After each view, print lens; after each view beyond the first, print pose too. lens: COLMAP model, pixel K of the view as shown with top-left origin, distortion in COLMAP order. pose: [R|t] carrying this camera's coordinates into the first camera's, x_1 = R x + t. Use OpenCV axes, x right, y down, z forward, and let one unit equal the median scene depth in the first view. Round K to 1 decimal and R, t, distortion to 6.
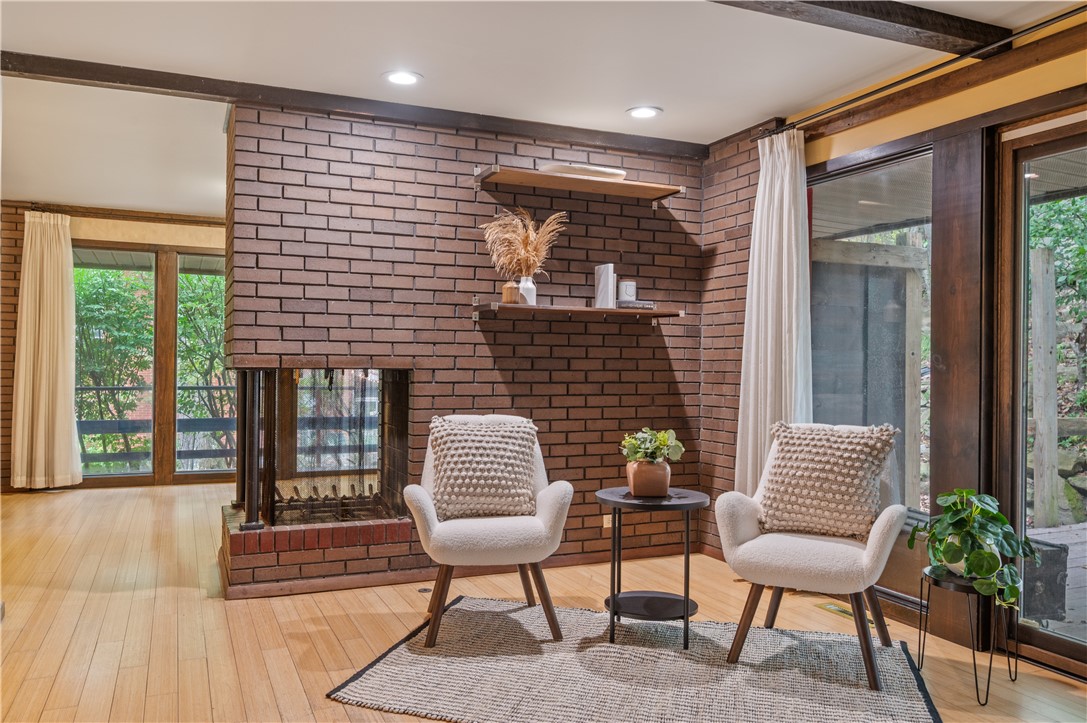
lens RADIAL K [[824.8, 0, 542.3], [0, 824.8, 360.2], [0, 0, 1]] dist [-0.010579, 0.003830]
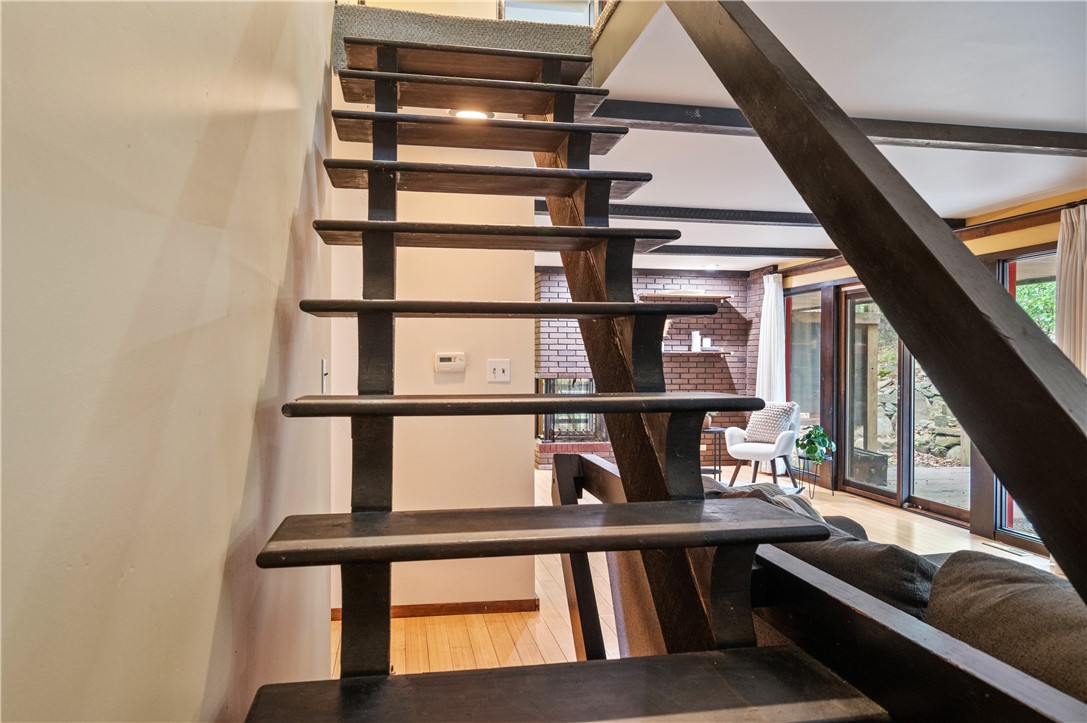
lens RADIAL K [[747.1, 0, 541.1], [0, 747.1, 361.0], [0, 0, 1]] dist [-0.001943, -0.002667]
pose [[0.973501, -0.004172, -0.228646, 0.136521], [0.005252, 0.999978, 0.004113, -0.048220], [0.228624, -0.005204, 0.973501, -1.111818]]
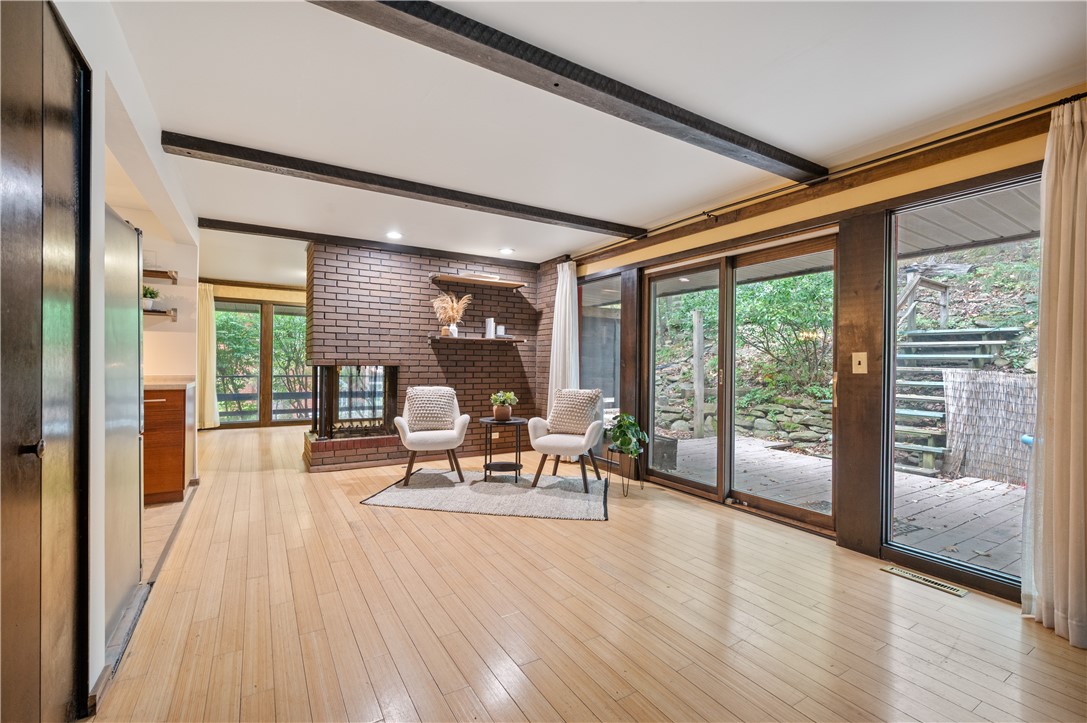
lens RADIAL K [[469.7, 0, 545.0], [0, 469.7, 361.7], [0, 0, 1]] dist [-0.003471, 0.000175]
pose [[0.990829, 0.001573, 0.135115, 0.054746], [-0.001816, 0.999997, 0.001681, -0.002943], [-0.135112, -0.001911, 0.990828, -0.270104]]
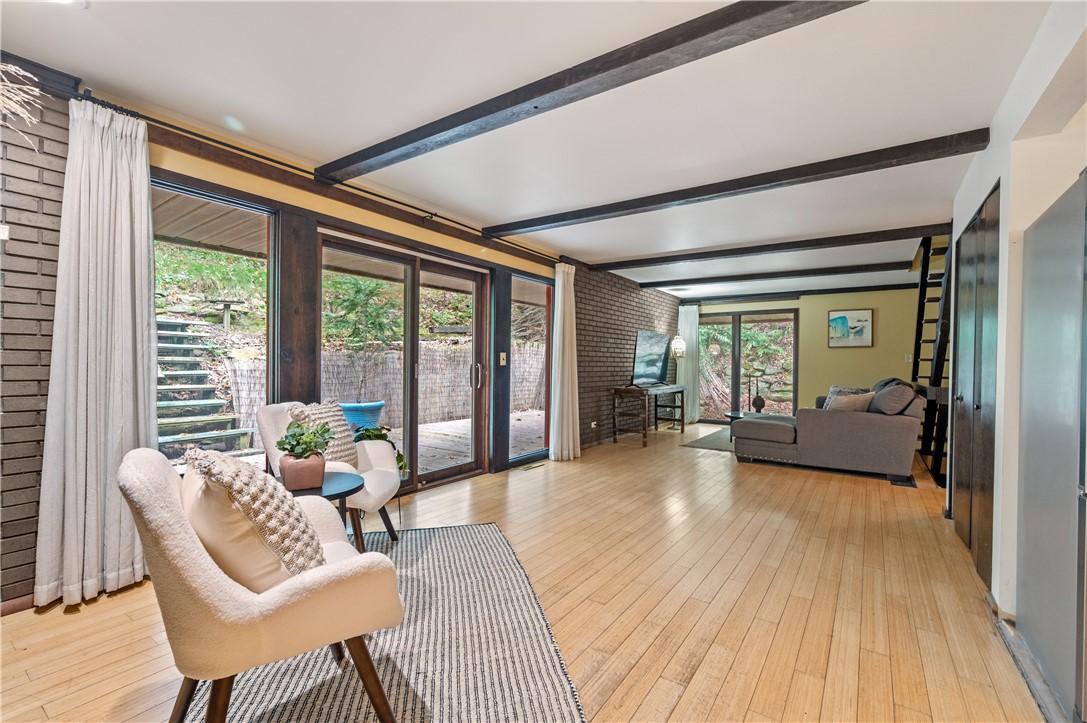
lens RADIAL K [[469.7, 0, 543.6], [0, 469.7, 361.9], [0, 0, 1]] dist [-0.003471, 0.000175]
pose [[-0.519410, -0.016754, 0.854361, -0.421779], [-0.024043, 0.999698, 0.004988, -0.002137], [-0.854187, -0.017950, -0.519656, 0.835688]]
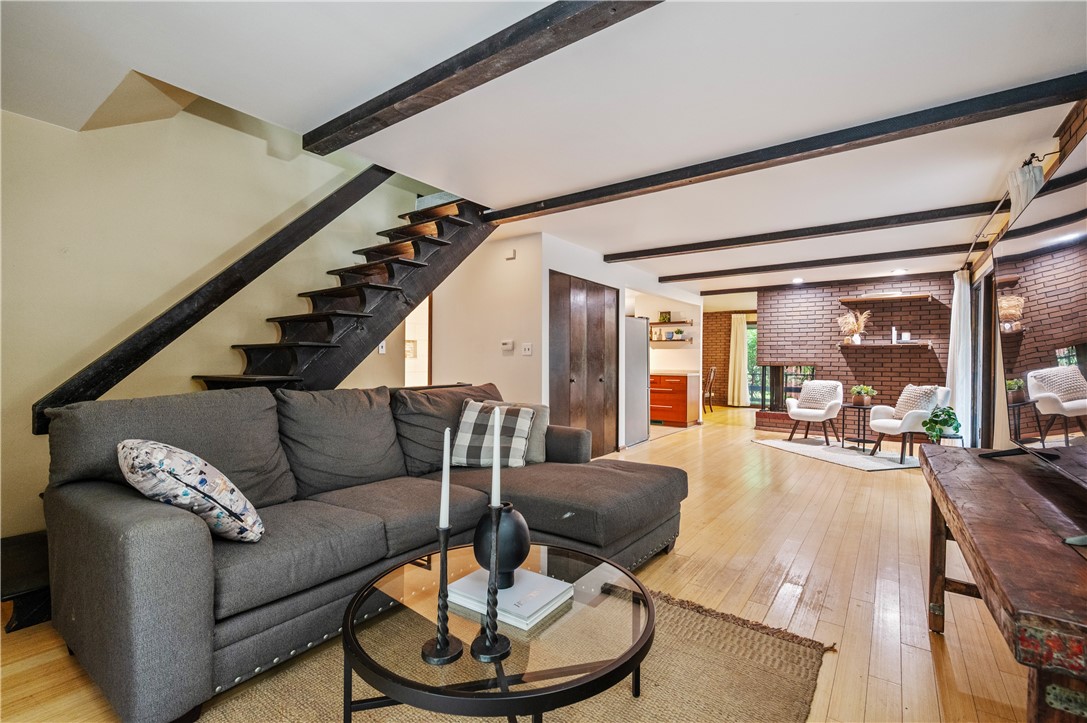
lens RADIAL K [[484.3, 0, 541.2], [0, 484.3, 364.6], [0, 0, 1]] dist [-0.002969, -0.000211]
pose [[0.499507, 0.001777, -0.866308, 0.895762], [0.000057, 0.999998, 0.002084, 0.000933], [0.866310, -0.001091, 0.499506, -0.790919]]
